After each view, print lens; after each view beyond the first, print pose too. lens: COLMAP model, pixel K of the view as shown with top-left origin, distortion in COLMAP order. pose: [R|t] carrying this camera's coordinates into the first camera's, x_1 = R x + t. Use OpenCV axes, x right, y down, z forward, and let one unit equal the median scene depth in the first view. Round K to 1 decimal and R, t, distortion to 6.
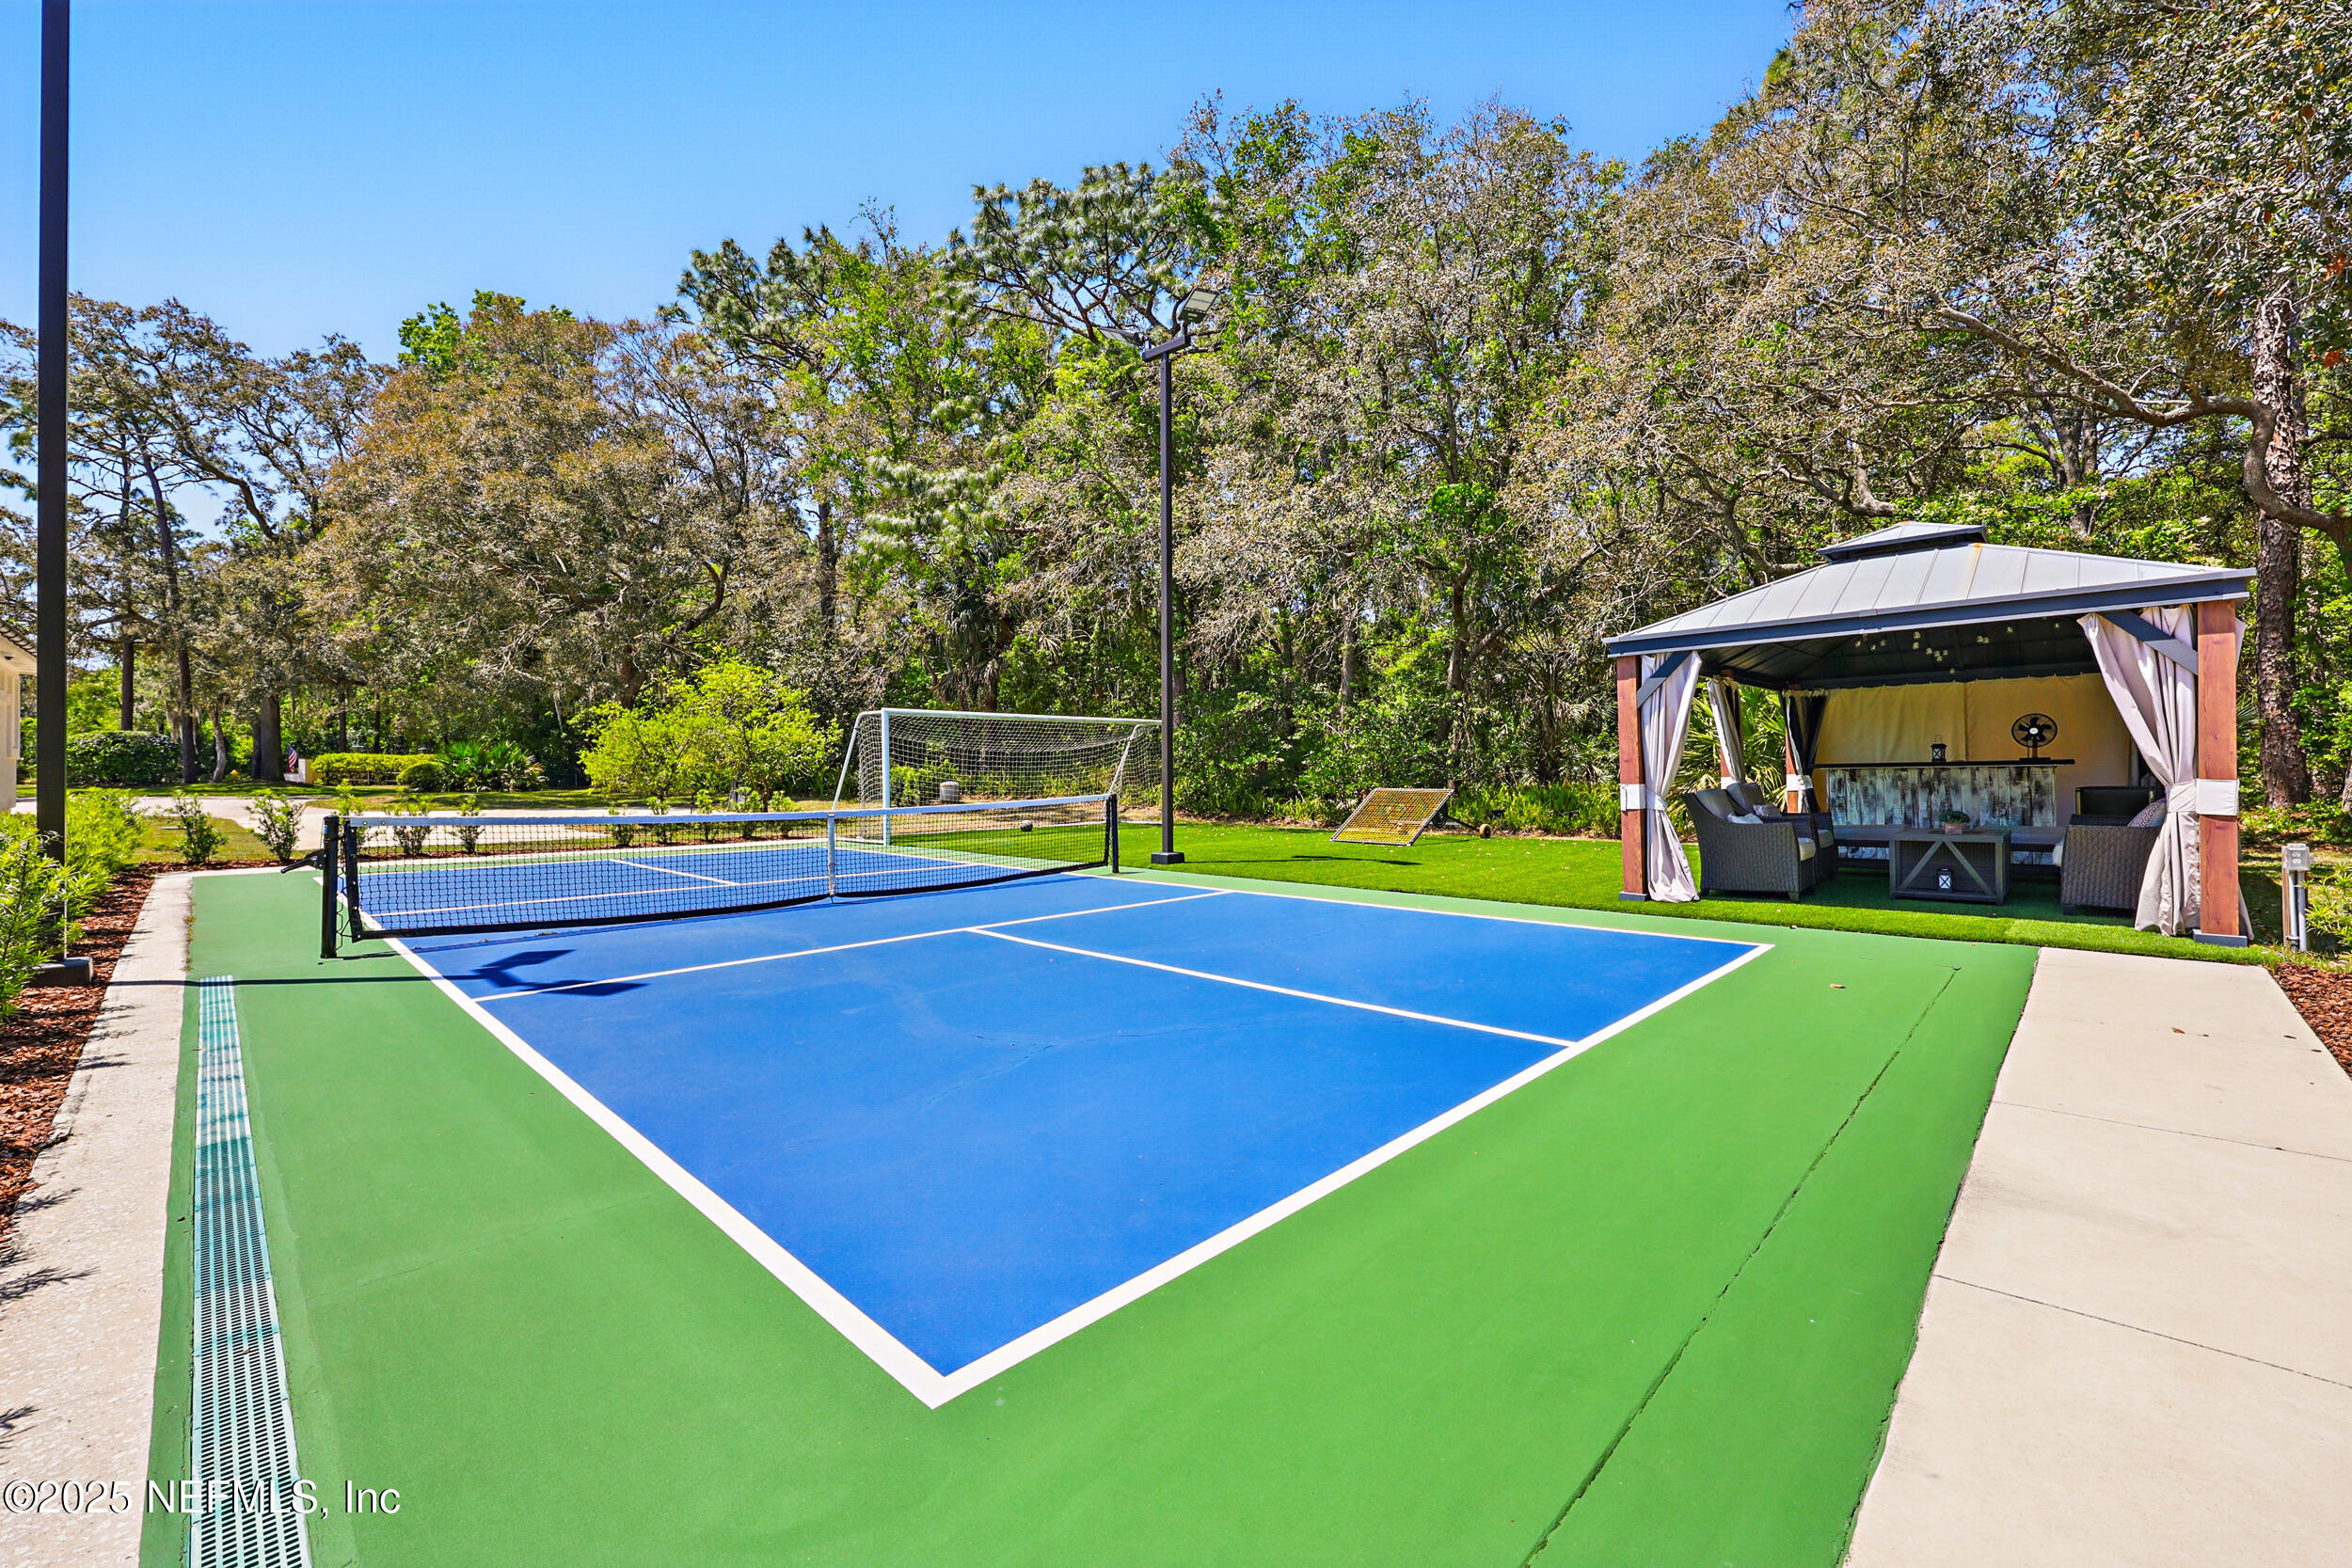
lens RADIAL K [[949.0, 0, 1173.9], [0, 949.0, 766.5], [0, 0, 1]] dist [0.001438, -0.000446]
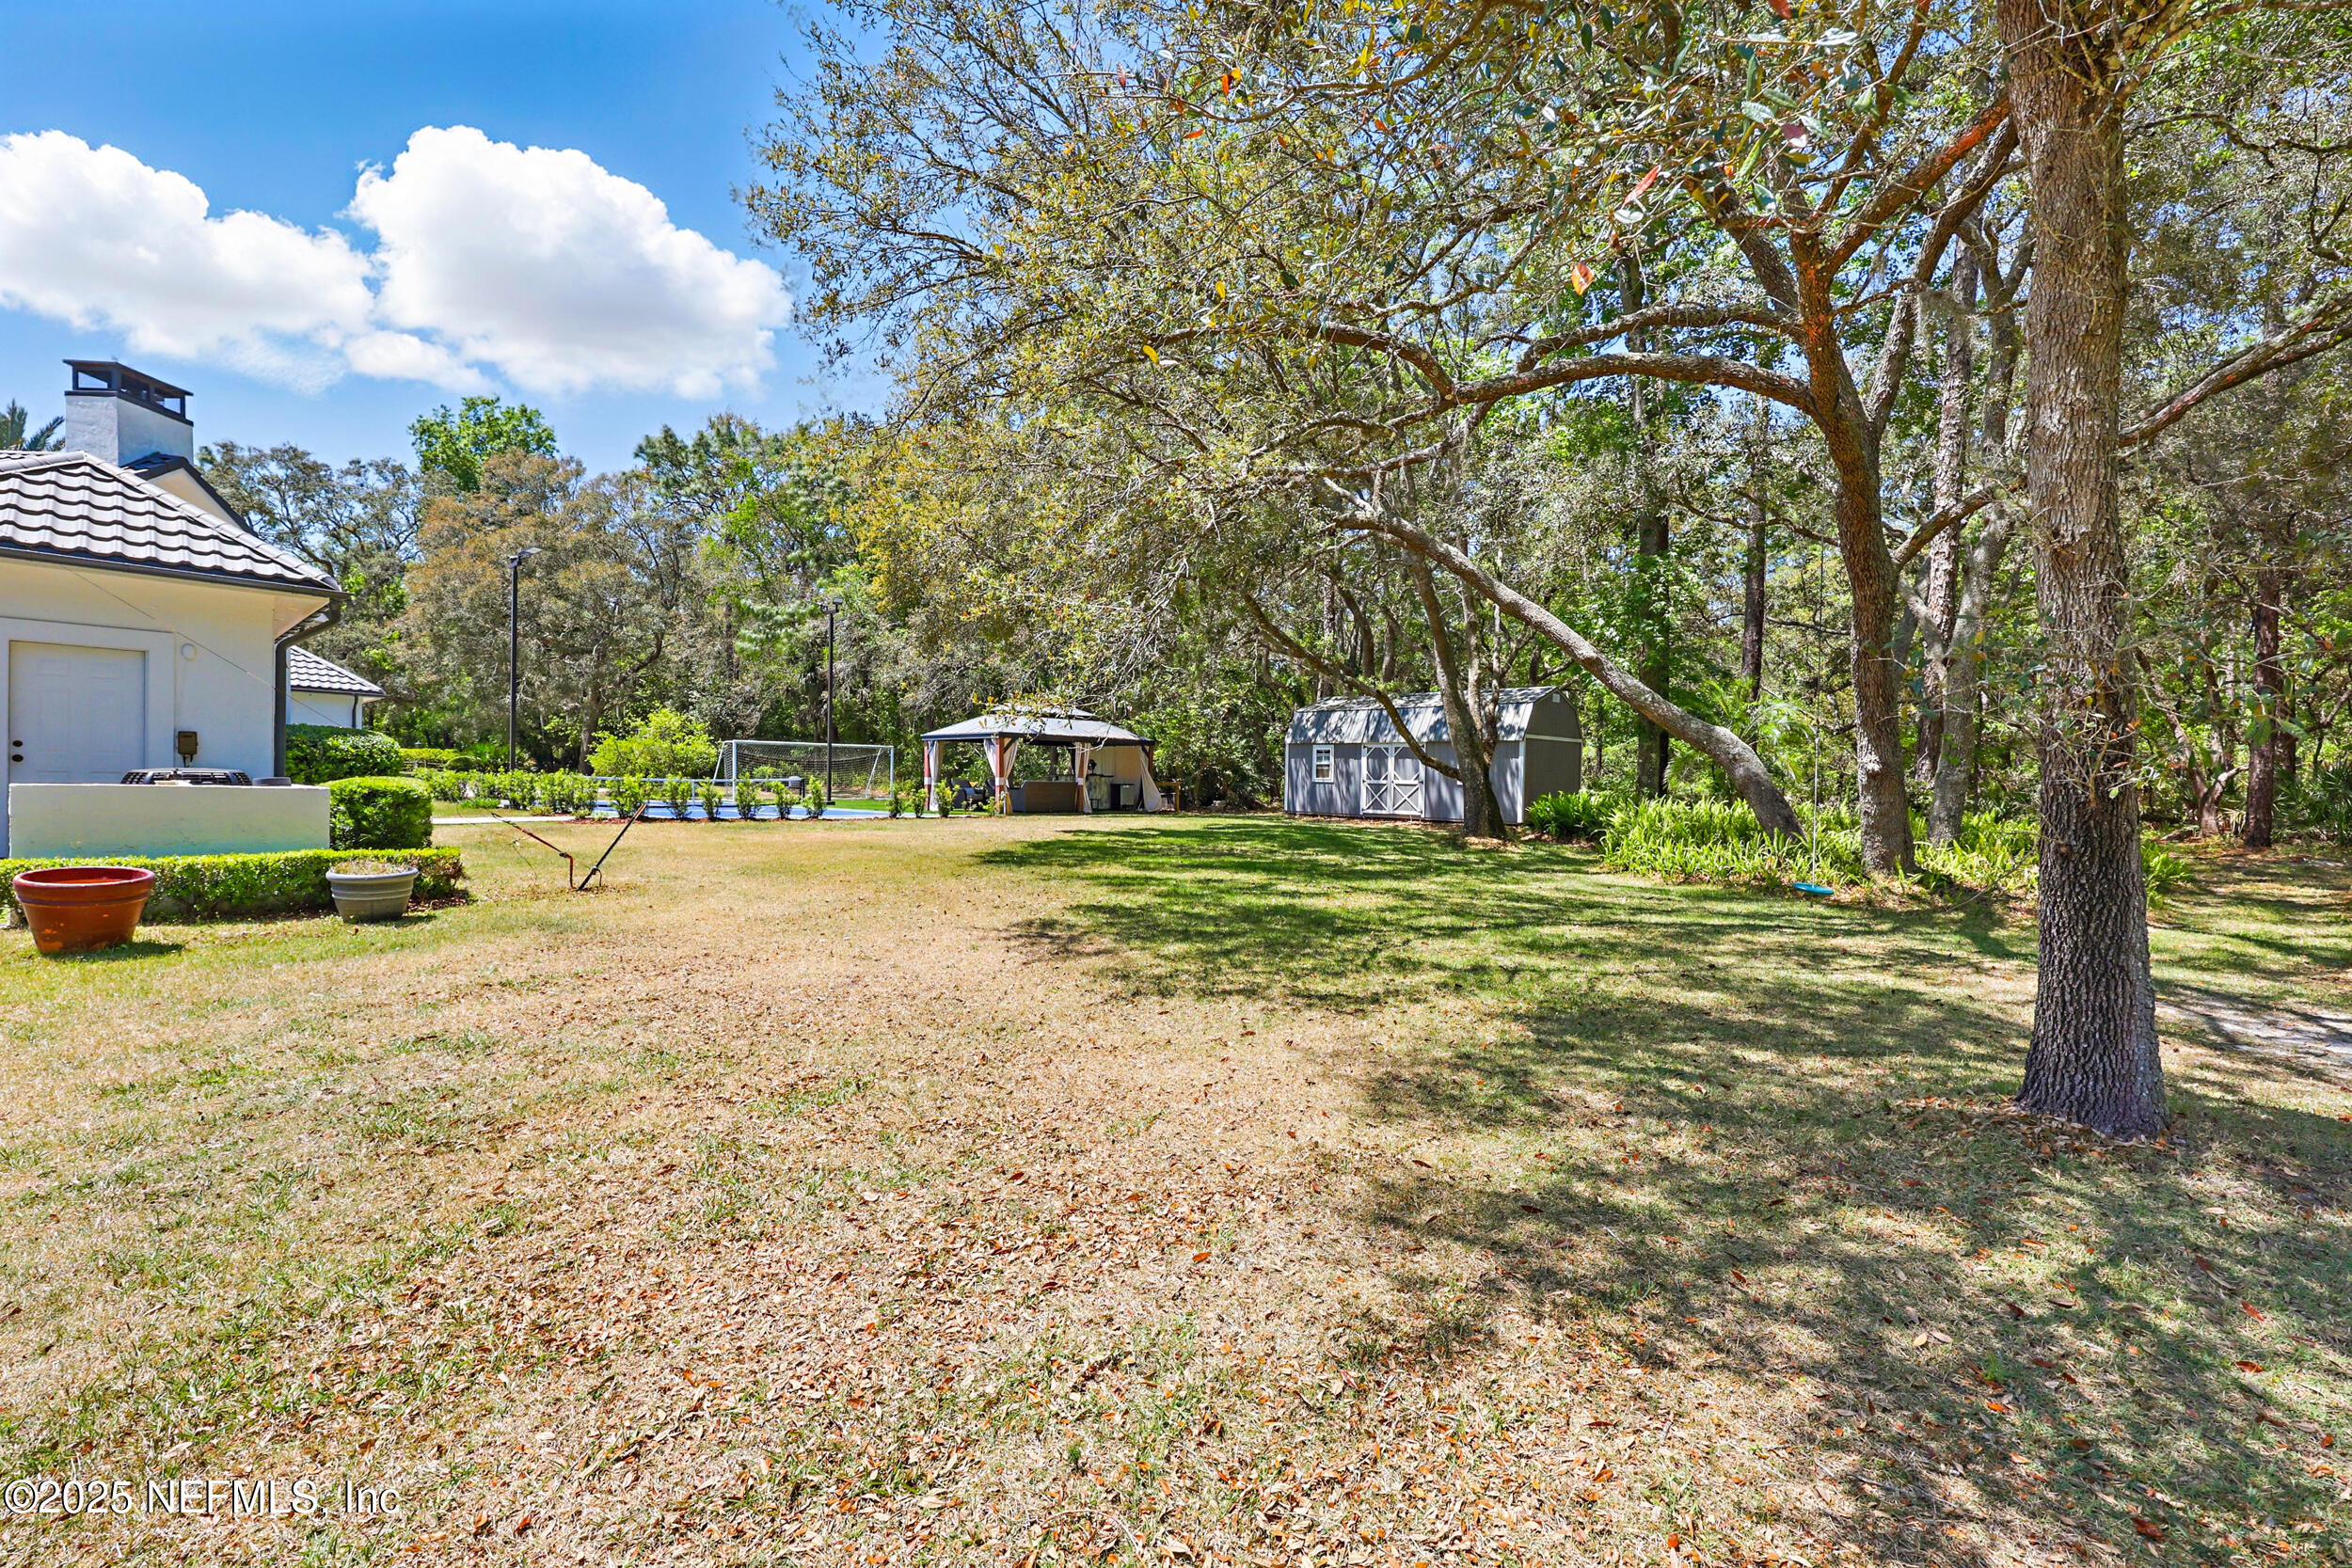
lens RADIAL K [[949.0, 0, 1178.1], [0, 949.0, 786.5], [0, 0, 1]] dist [0.001438, -0.000446]
pose [[0.998339, 0.019440, 0.054242, 0.390755], [-0.020512, 0.999604, 0.019283, -0.010596], [-0.053846, -0.020364, 0.998342, -0.813588]]
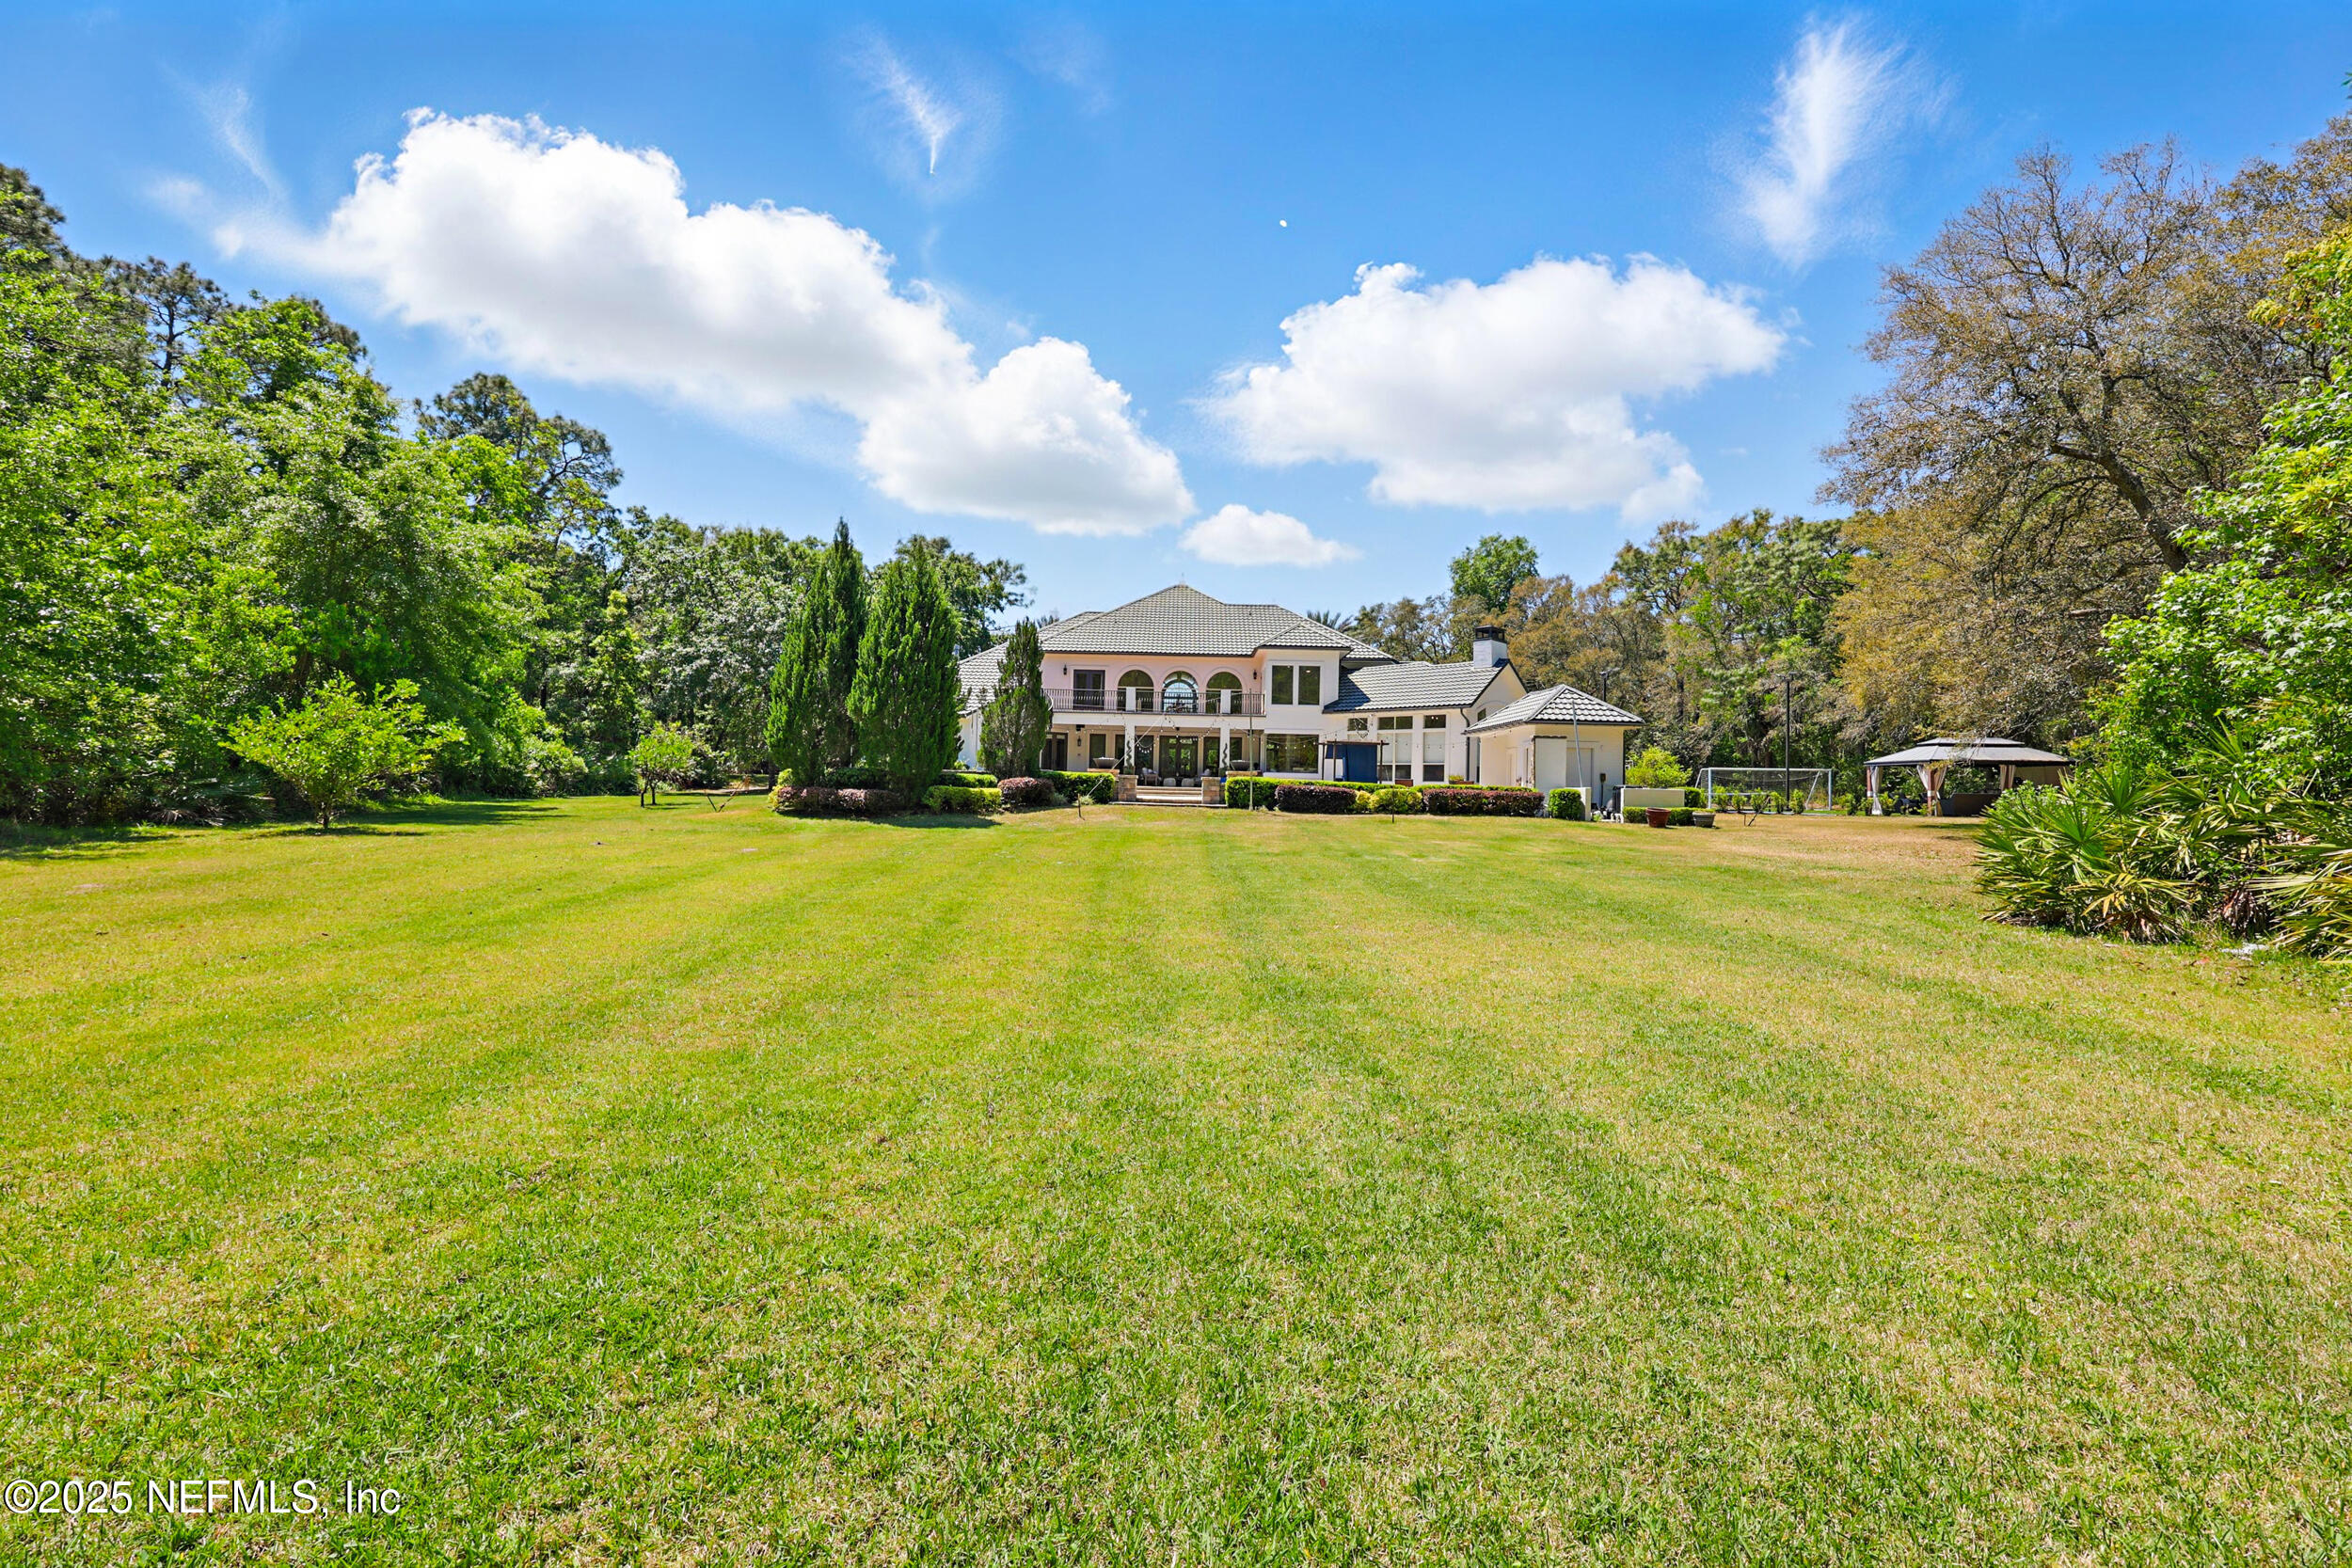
lens RADIAL K [[949.0, 0, 1192.1], [0, 949.0, 768.7], [0, 0, 1]] dist [0.001438, -0.000446]
pose [[0.698290, -0.000503, -0.715815, 0.512796], [-0.009010, 0.999914, -0.009493, -0.006575], [0.715758, 0.013078, 0.698226, -1.665033]]
